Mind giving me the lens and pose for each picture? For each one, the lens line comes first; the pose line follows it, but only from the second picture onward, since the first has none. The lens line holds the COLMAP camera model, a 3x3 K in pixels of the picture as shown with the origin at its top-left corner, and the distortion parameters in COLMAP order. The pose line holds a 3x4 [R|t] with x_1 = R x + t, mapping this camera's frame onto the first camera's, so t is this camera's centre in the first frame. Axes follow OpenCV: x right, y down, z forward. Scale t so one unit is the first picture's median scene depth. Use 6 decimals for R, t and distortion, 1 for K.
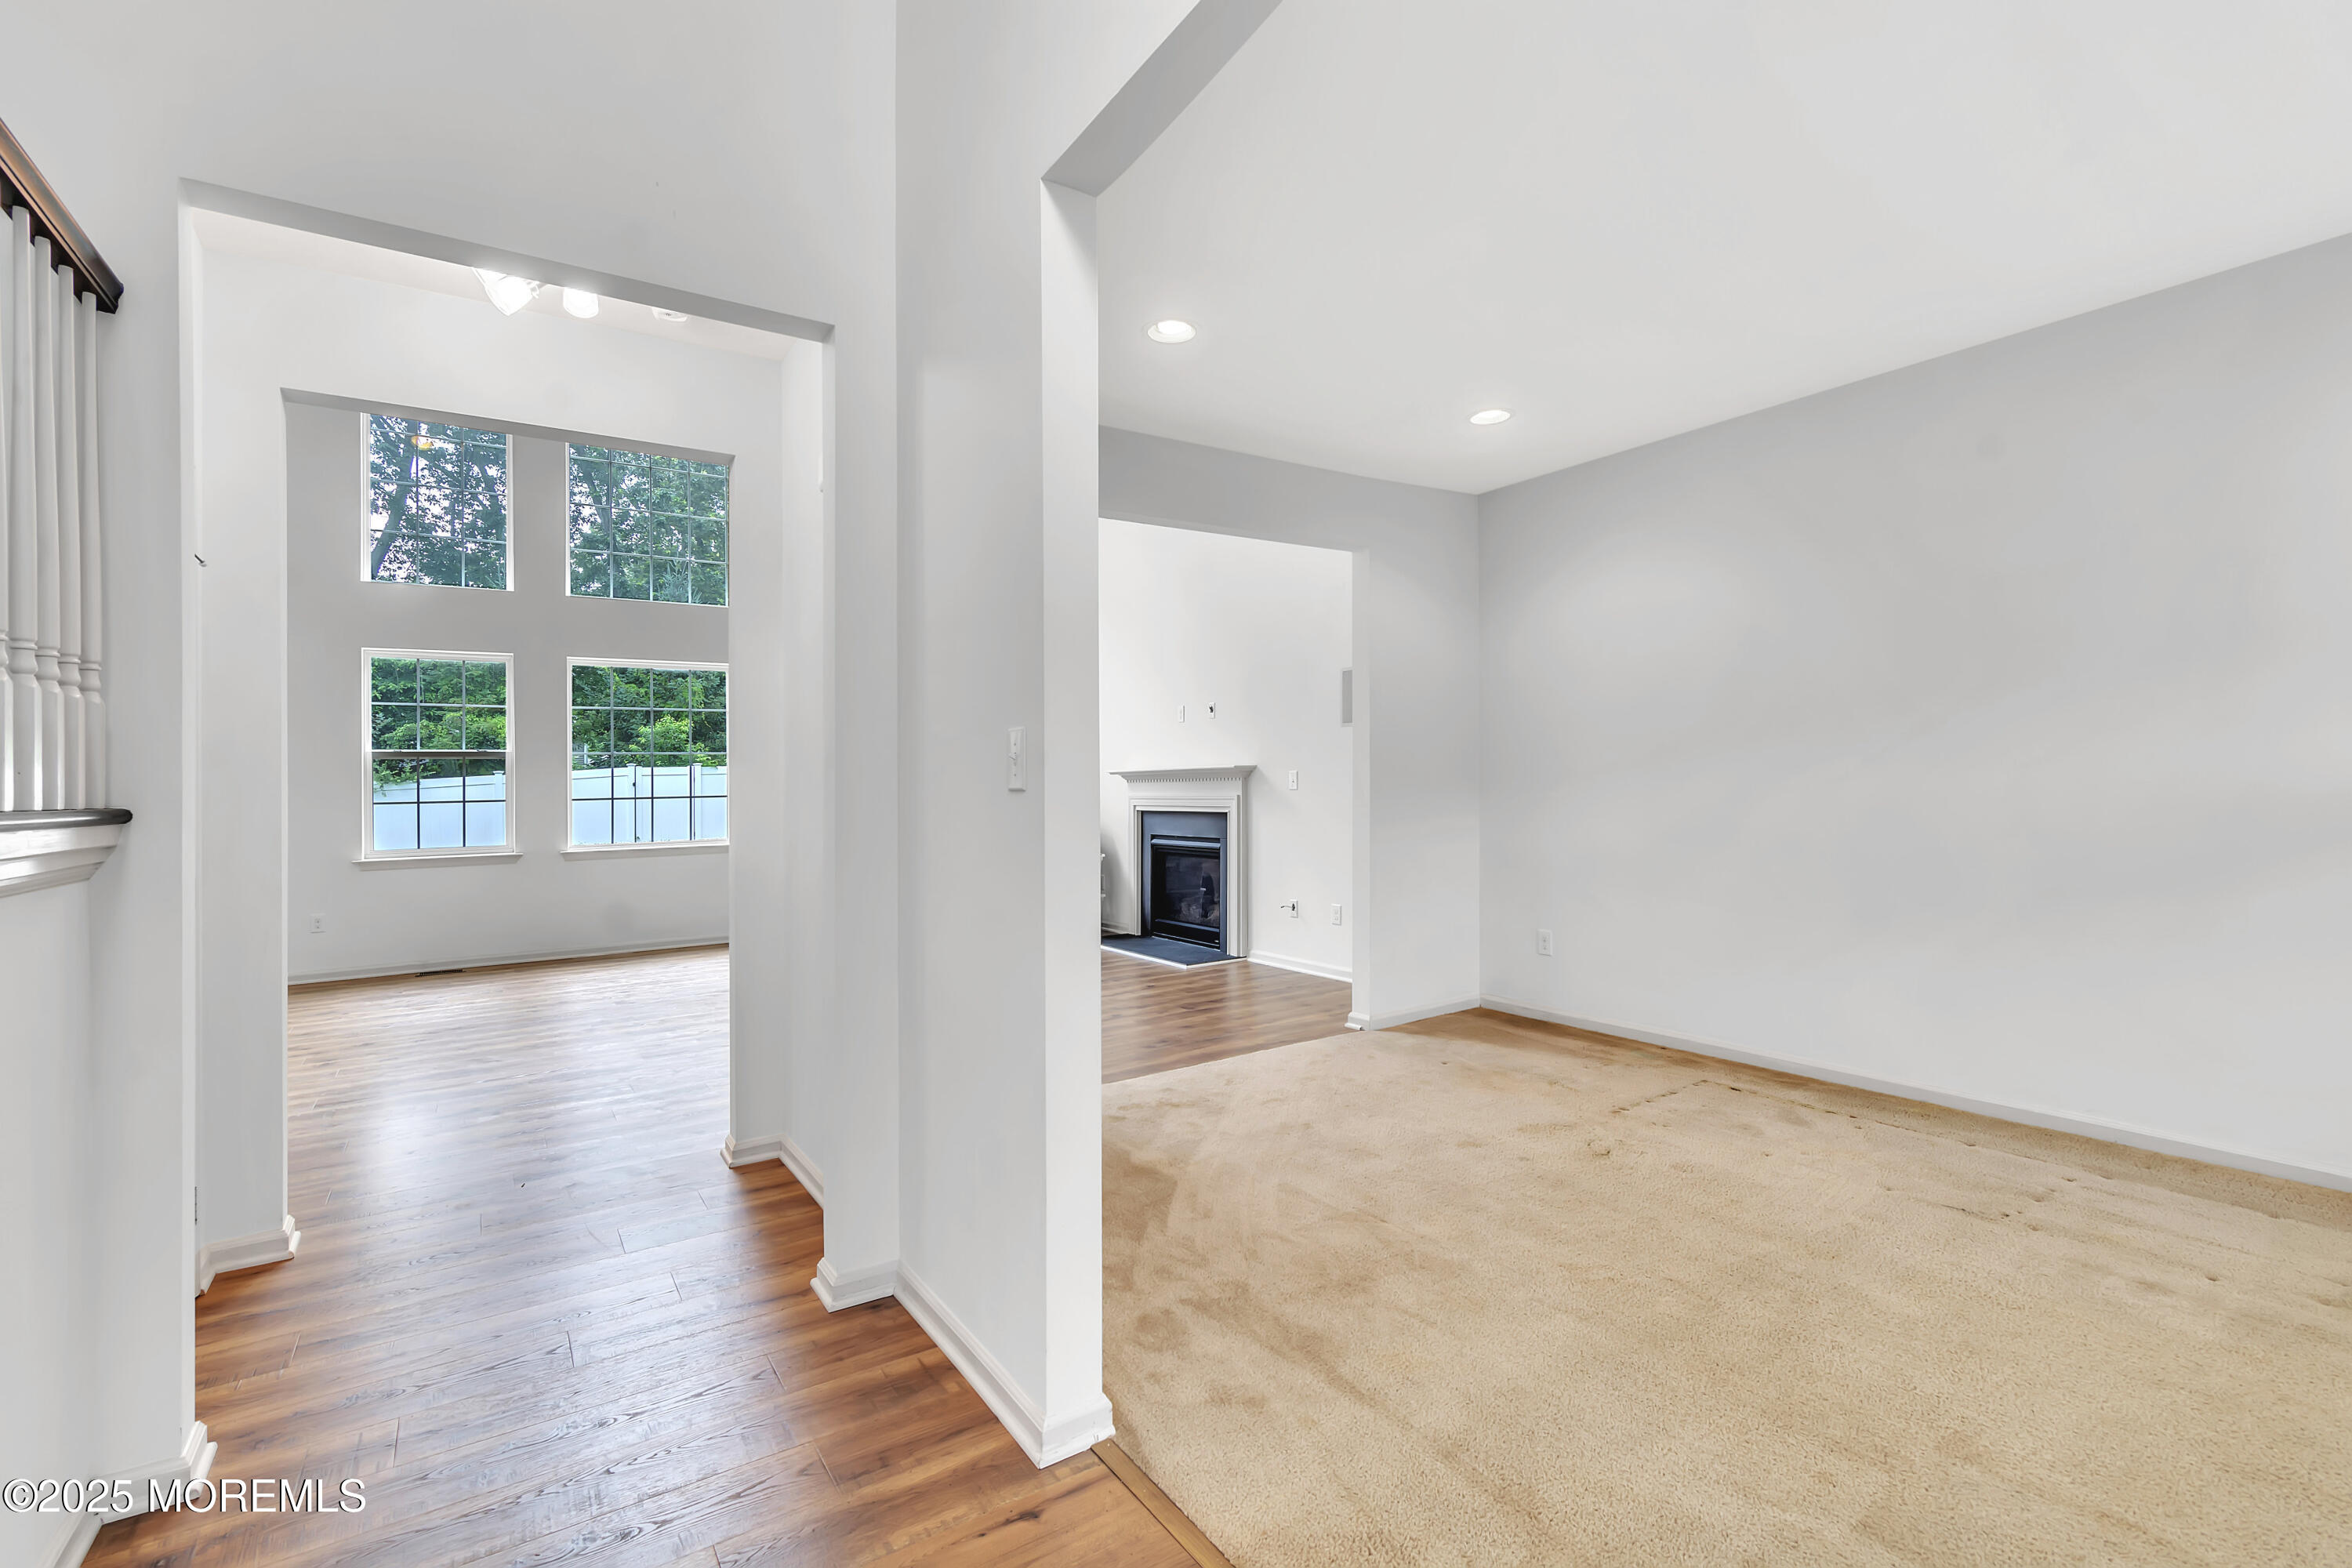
lens RADIAL K [[1050.2, 0, 1178.4], [0, 1050.2, 787.7], [0, 0, 1]] dist [0.002068, 0.000433]
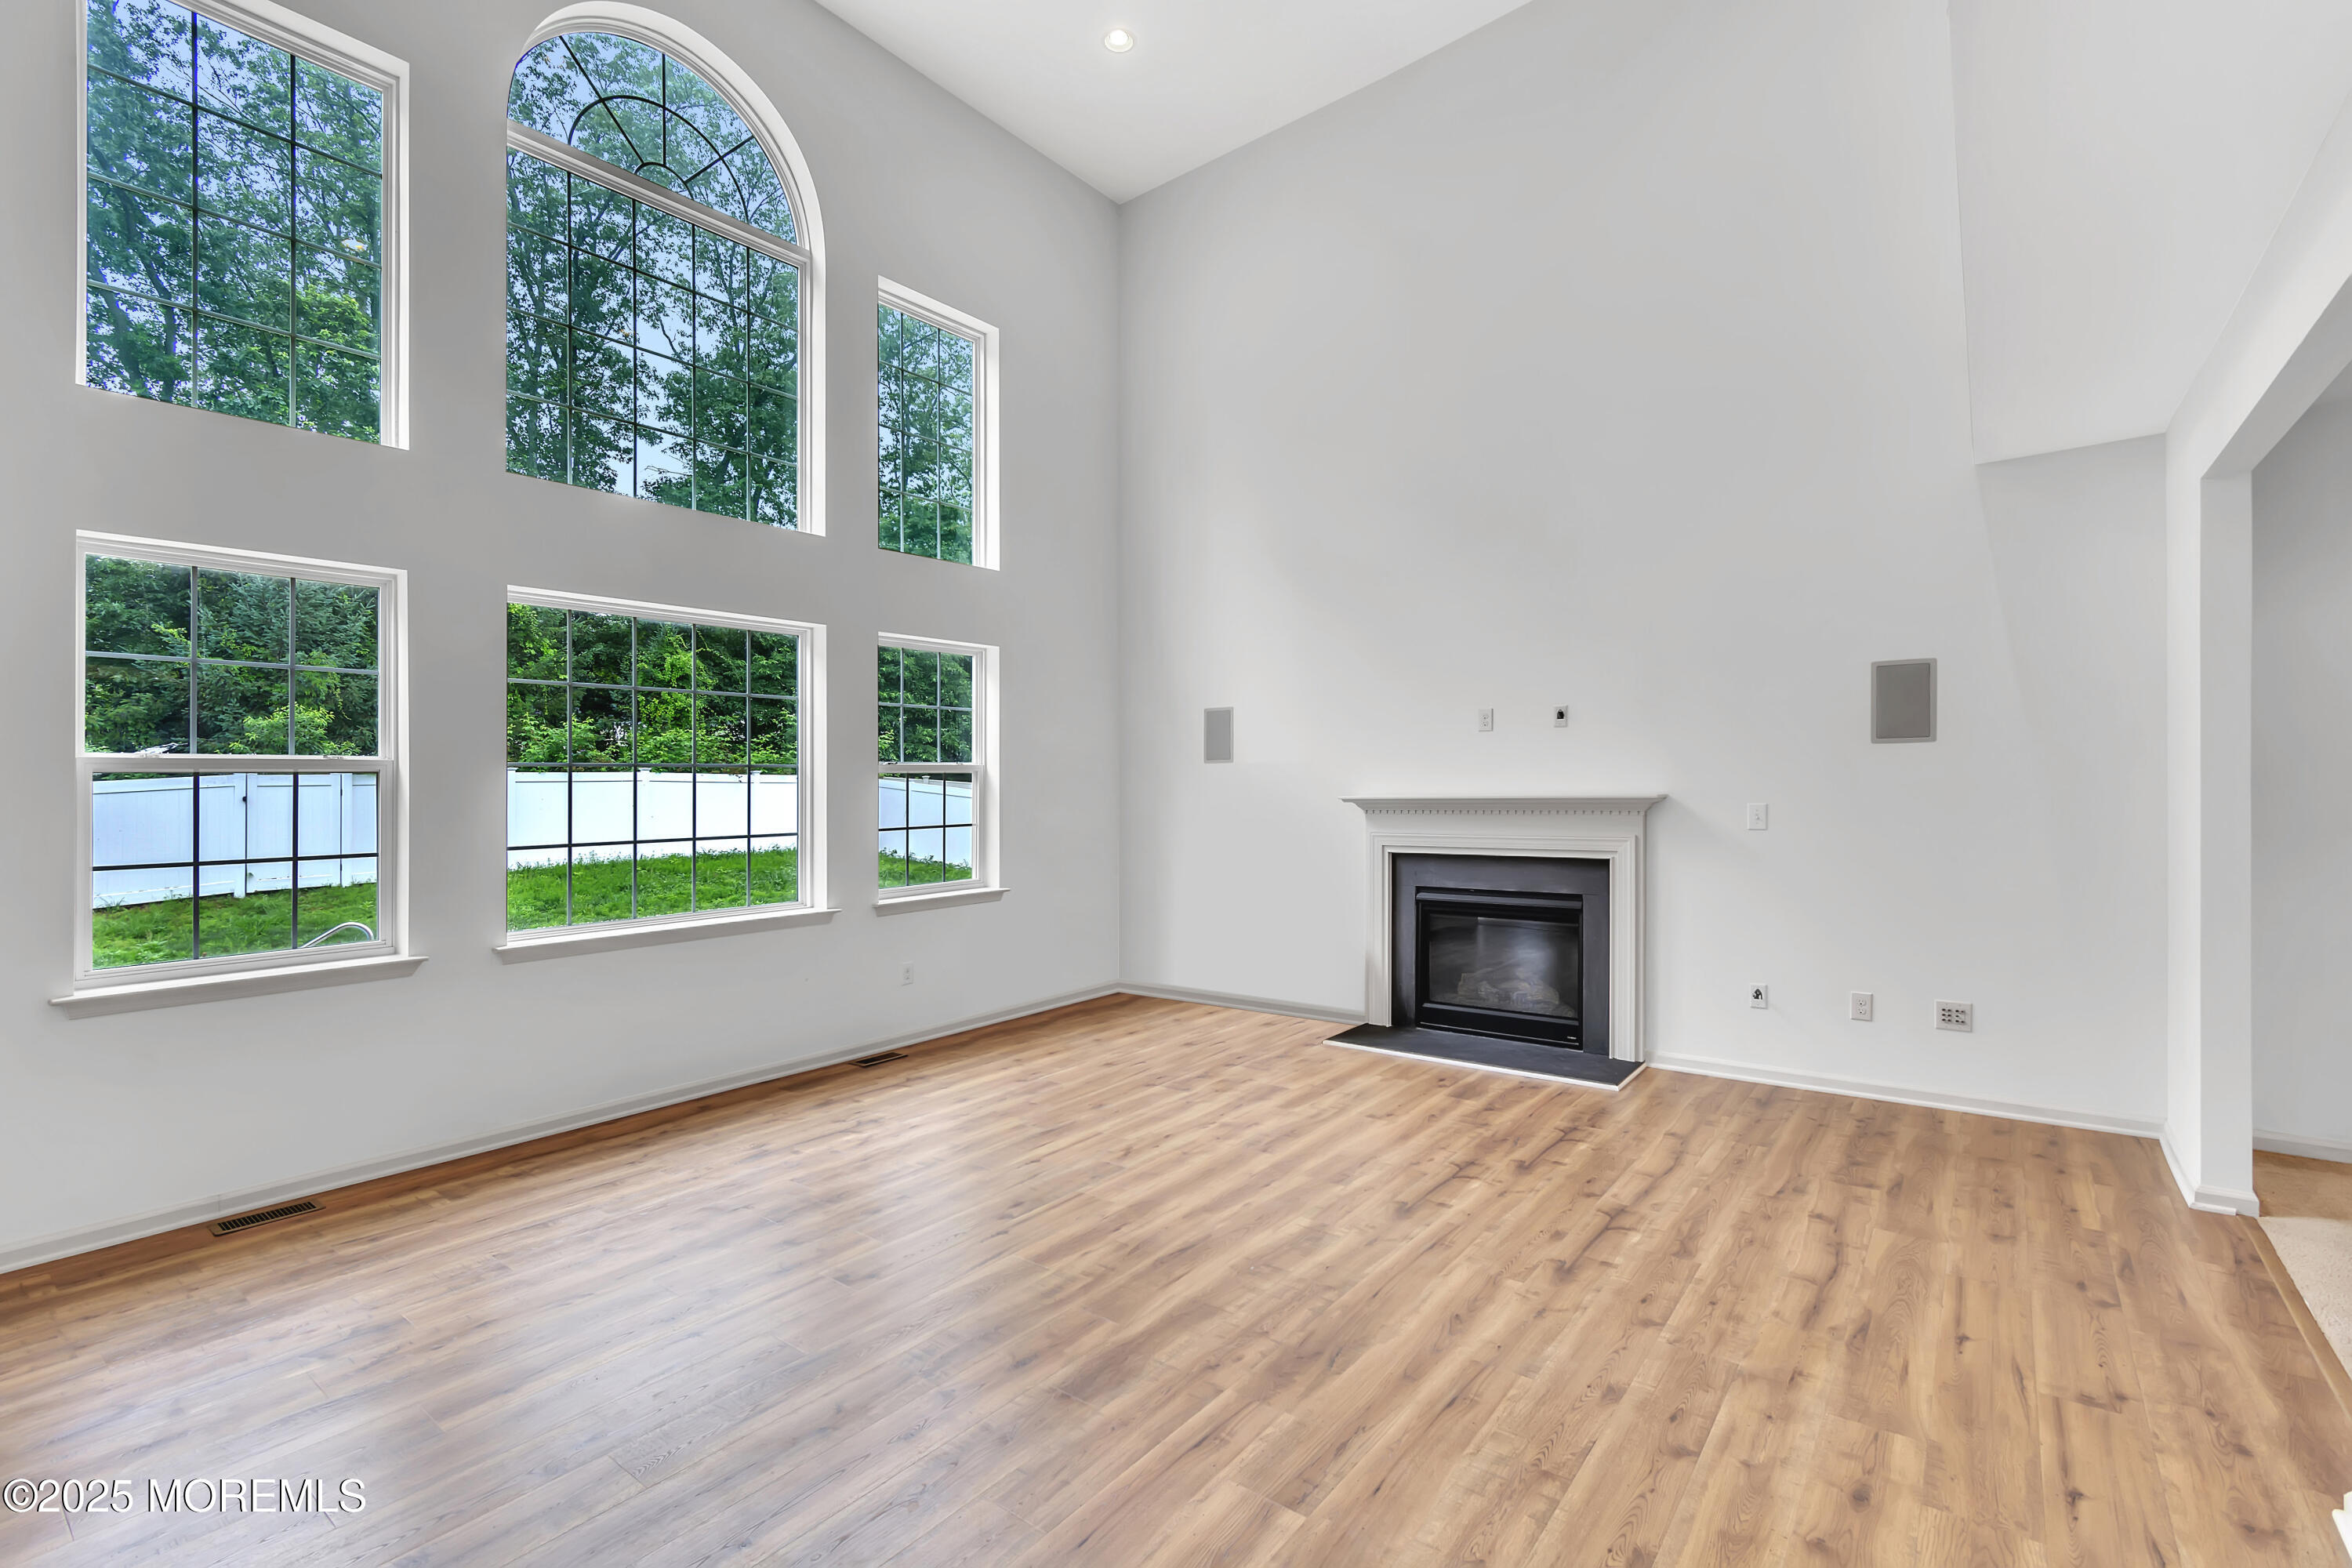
lens RADIAL K [[1050.2, 0, 1179.3], [0, 1050.2, 788.6], [0, 0, 1]] dist [0.002068, 0.000433]
pose [[0.943080, -0.000422, 0.332566, -0.418389], [0.001484, 0.999995, -0.002941, -0.021246], [-0.332563, 0.003267, 0.943075, 0.374660]]
